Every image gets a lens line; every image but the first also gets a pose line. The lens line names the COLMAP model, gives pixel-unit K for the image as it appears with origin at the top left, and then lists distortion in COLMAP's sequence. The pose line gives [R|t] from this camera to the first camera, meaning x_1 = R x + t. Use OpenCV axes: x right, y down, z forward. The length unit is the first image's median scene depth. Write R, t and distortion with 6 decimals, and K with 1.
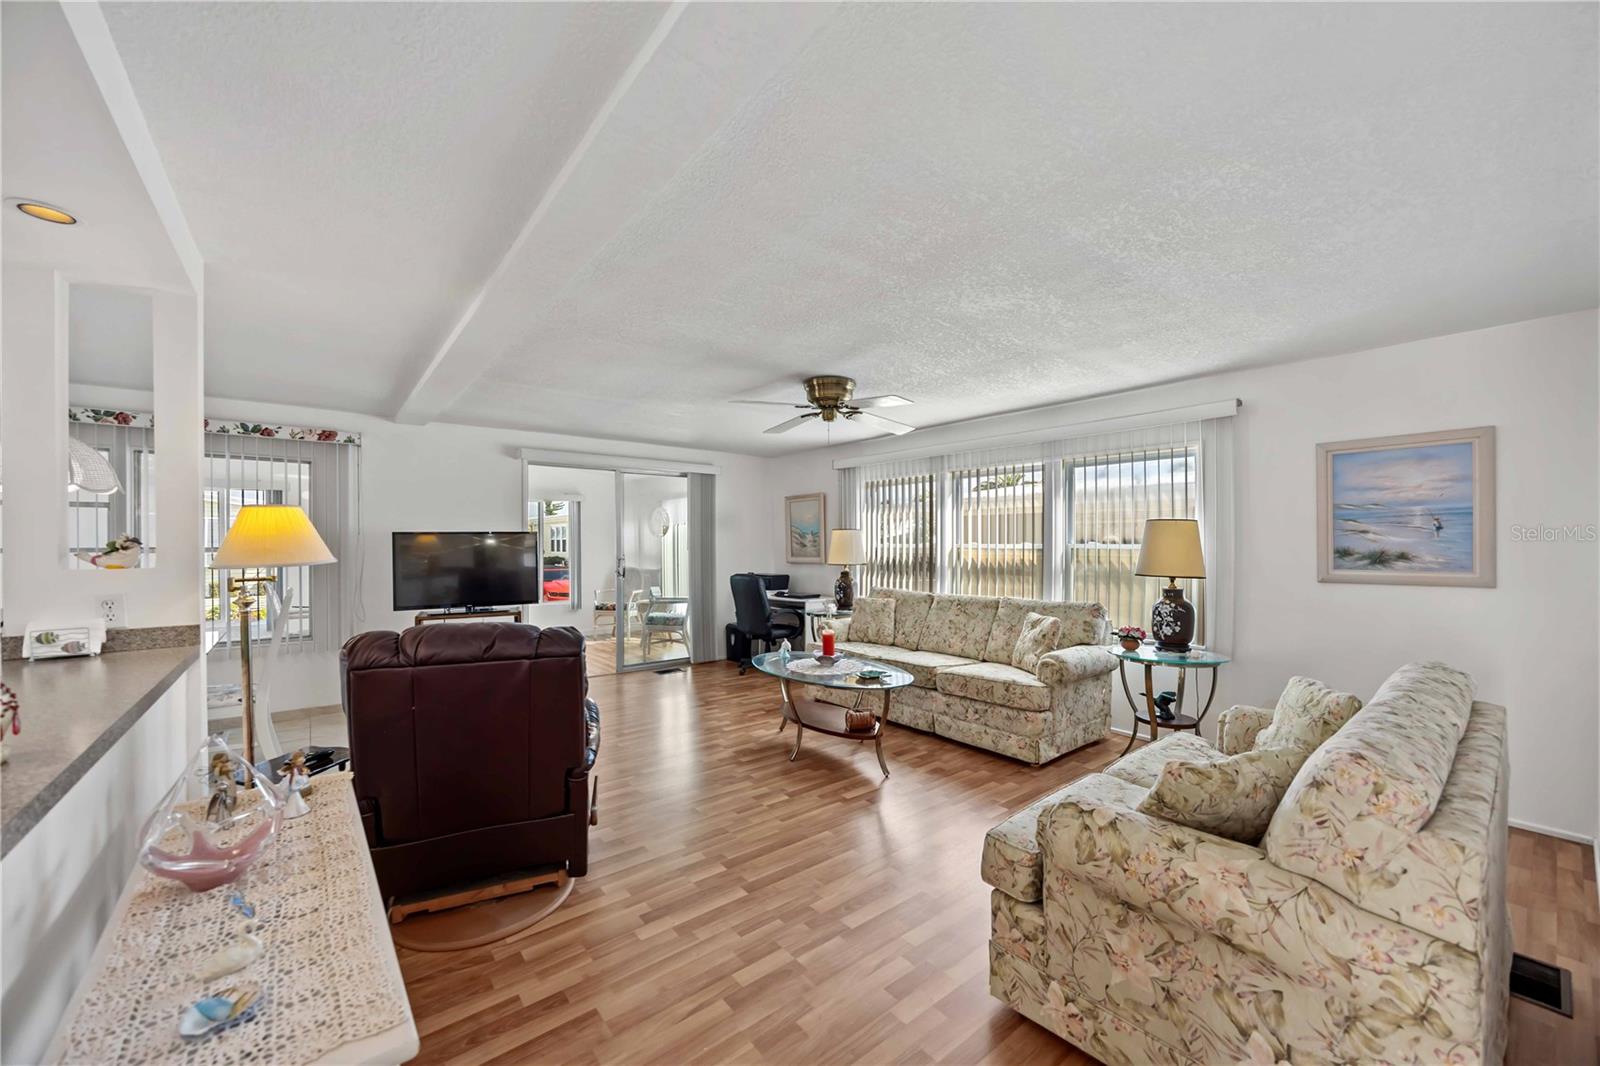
lens RADIAL K [[615.6, 0, 804.8], [0, 615.6, 549.6], [0, 0, 1]] dist [-0.001358, -0.000310]
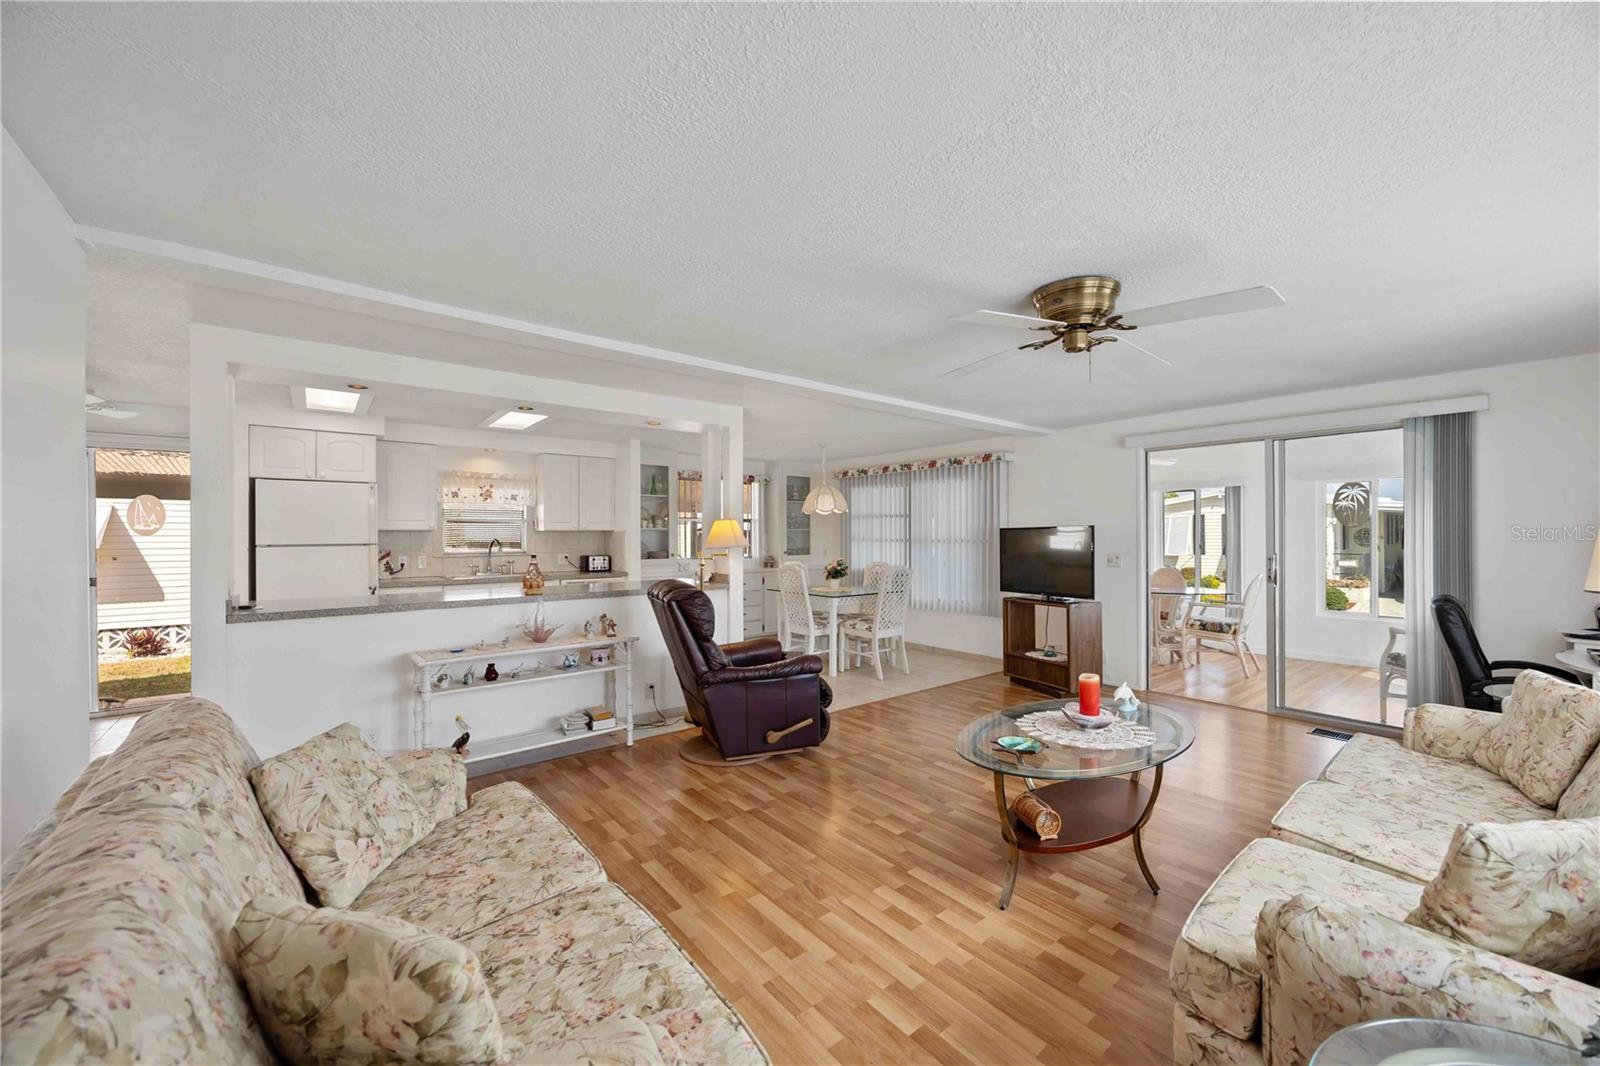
lens RADIAL K [[603.7, 0, 801.1], [0, 603.7, 539.1], [0, 0, 1]] dist [0.000382, 0.000062]
pose [[0.003121, 0.004943, -0.999983, 0.797212], [-0.008940, 0.999948, 0.004915, -0.013282], [0.999955, 0.008925, 0.003165, 0.835612]]
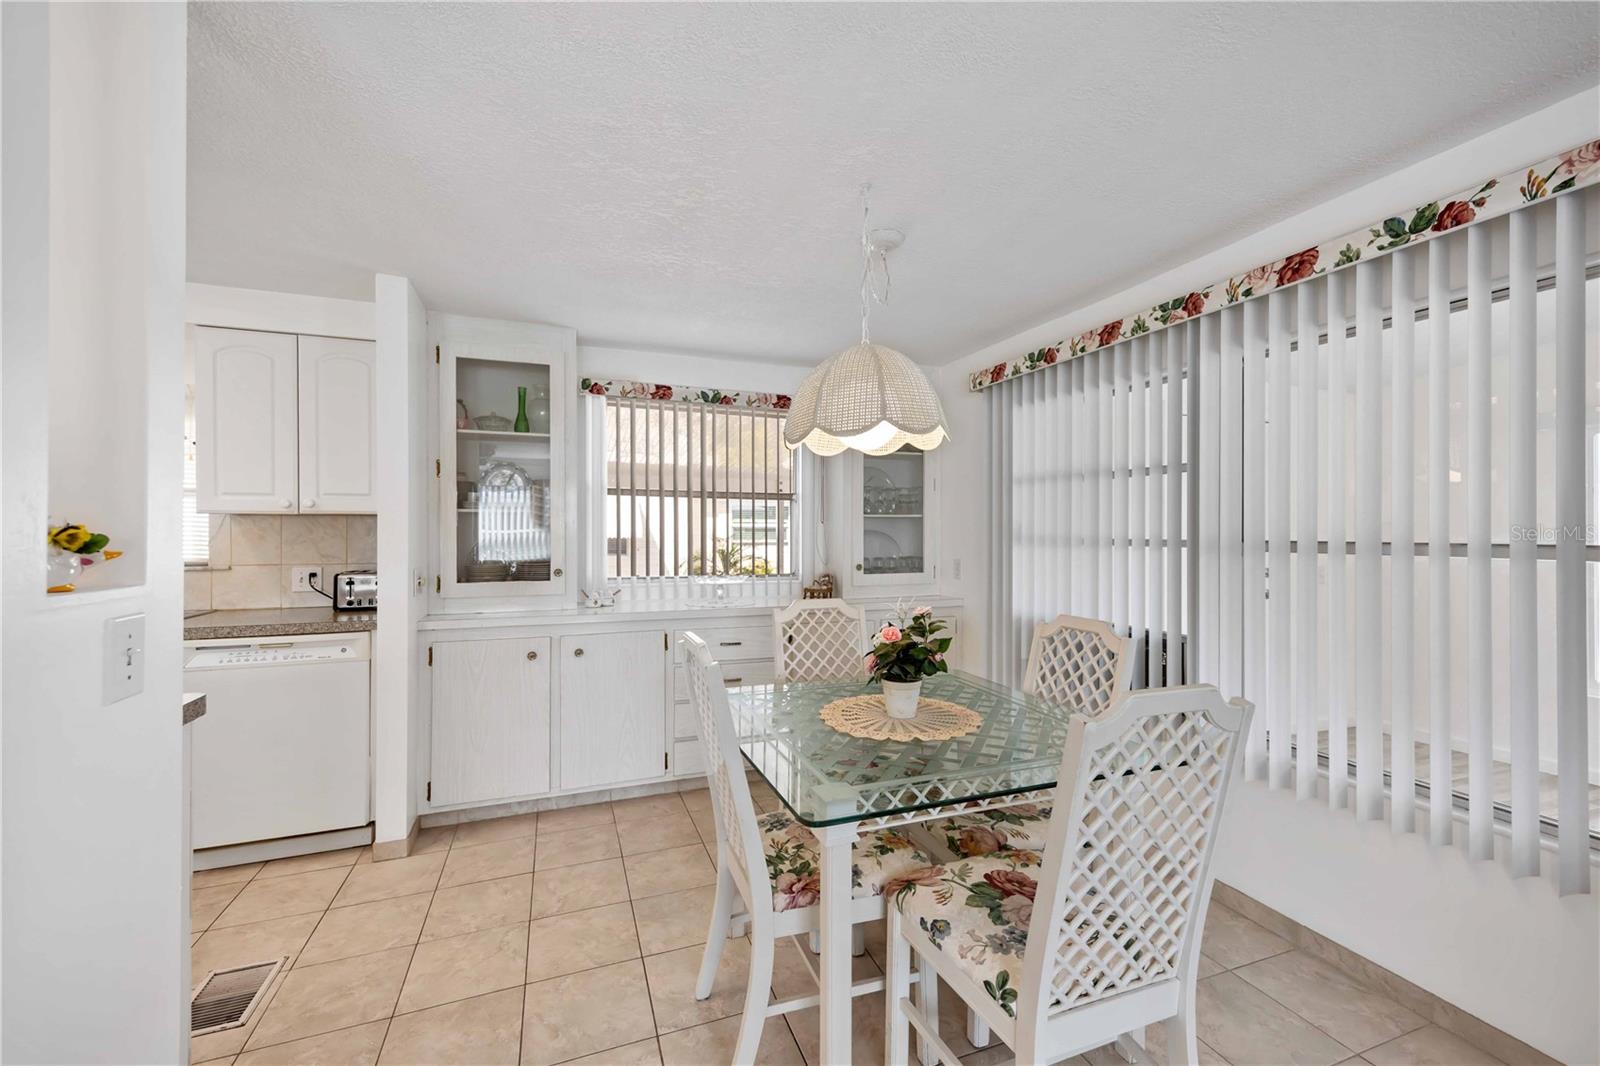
lens RADIAL K [[636.3, 0, 796.6], [0, 636.3, 531.7], [0, 0, 1]] dist [0.000506, 0.000116]
pose [[-0.320674, 0.000210, -0.947190, -0.185313], [-0.011407, 0.999927, 0.004083, -0.012606], [0.947121, 0.012114, -0.320648, 0.984707]]
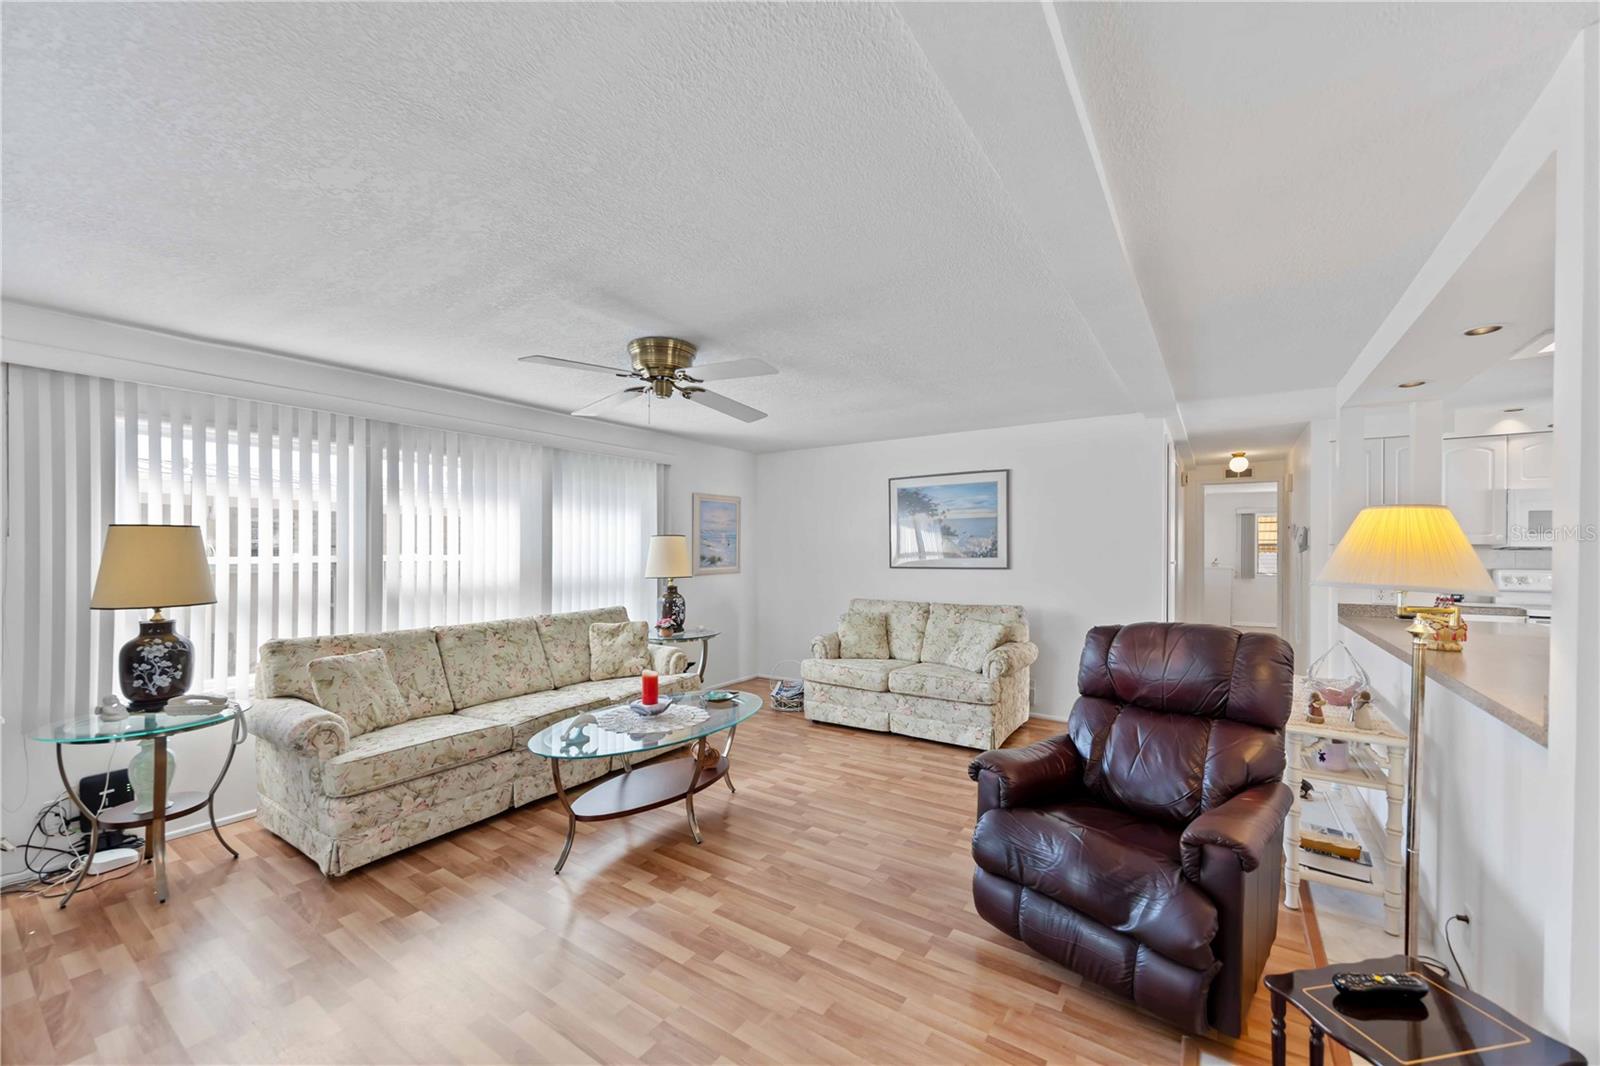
lens RADIAL K [[615.6, 0, 804.8], [0, 615.6, 549.6], [0, 0, 1]] dist [-0.001358, -0.000310]
pose [[-0.295150, -0.000490, 0.955451, -0.891013], [0.009625, 0.999948, 0.003486, -0.021687], [-0.955402, 0.010225, -0.295130, 1.248694]]
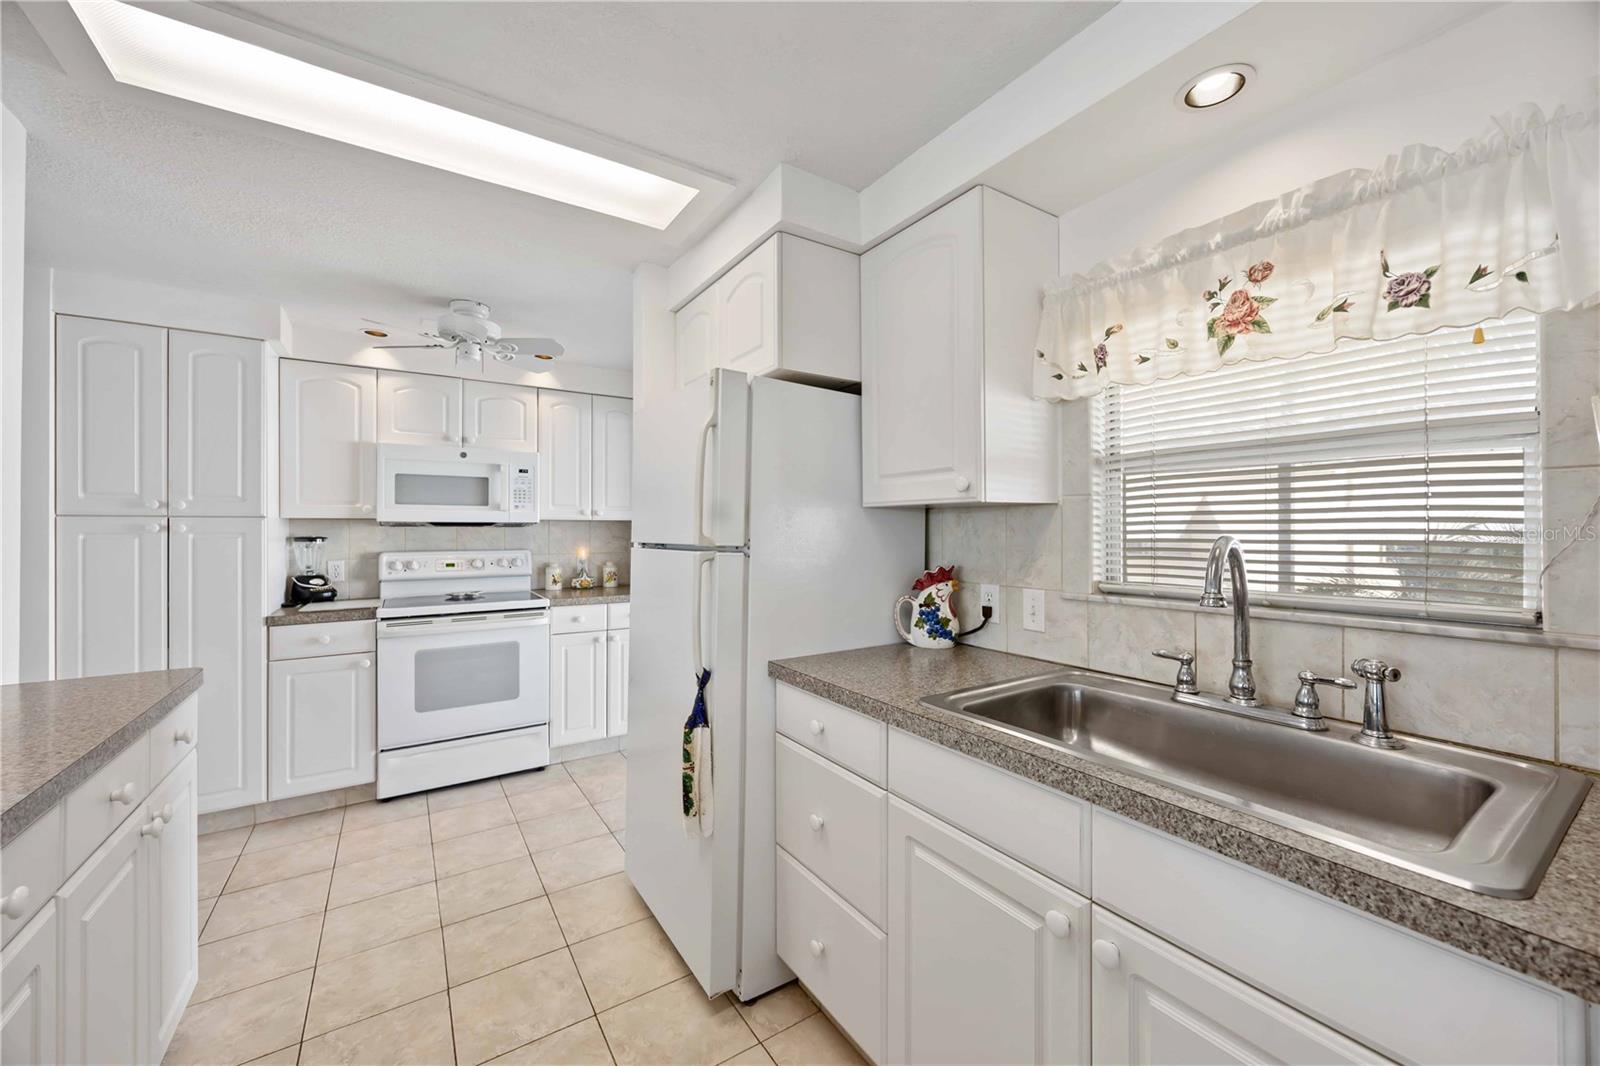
lens RADIAL K [[613.7, 0, 806.0], [0, 613.7, 530.3], [0, 0, 1]] dist [0.000557, 0.000044]
pose [[-0.995561, 0.001731, 0.094106, -0.834763], [0.002912, 0.999919, 0.012407, -0.004755], [-0.094076, 0.012626, -0.995485, 0.286494]]
